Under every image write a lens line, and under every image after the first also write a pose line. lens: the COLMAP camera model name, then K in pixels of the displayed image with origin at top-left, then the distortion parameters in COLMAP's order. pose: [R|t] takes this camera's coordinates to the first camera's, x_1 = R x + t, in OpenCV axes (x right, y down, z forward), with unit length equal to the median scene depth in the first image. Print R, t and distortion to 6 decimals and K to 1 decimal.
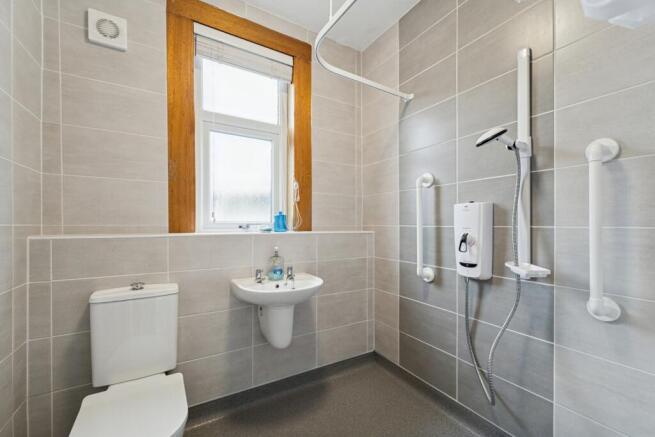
lens RADIAL K [[269.8, 0, 327.8], [0, 269.8, 212.4], [0, 0, 1]] dist [0.001406, 0.000092]
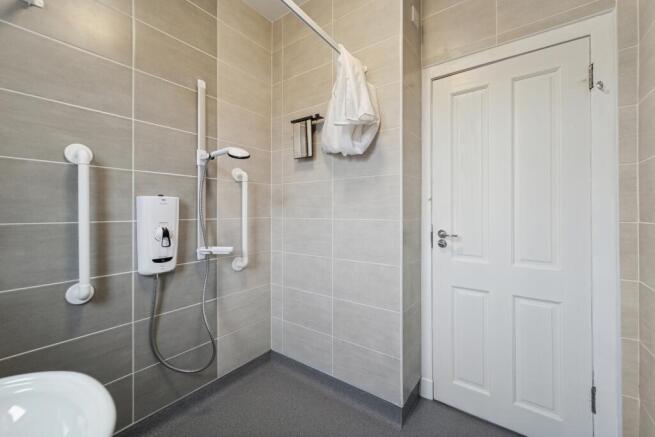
lens RADIAL K [[269.8, 0, 327.8], [0, 269.8, 212.4], [0, 0, 1]] dist [0.001406, 0.000092]
pose [[-0.386824, 0.012026, 0.922075, -0.613133], [-0.022642, 0.999490, -0.022534, 0.031957], [-0.921876, -0.029595, -0.386354, 0.836056]]
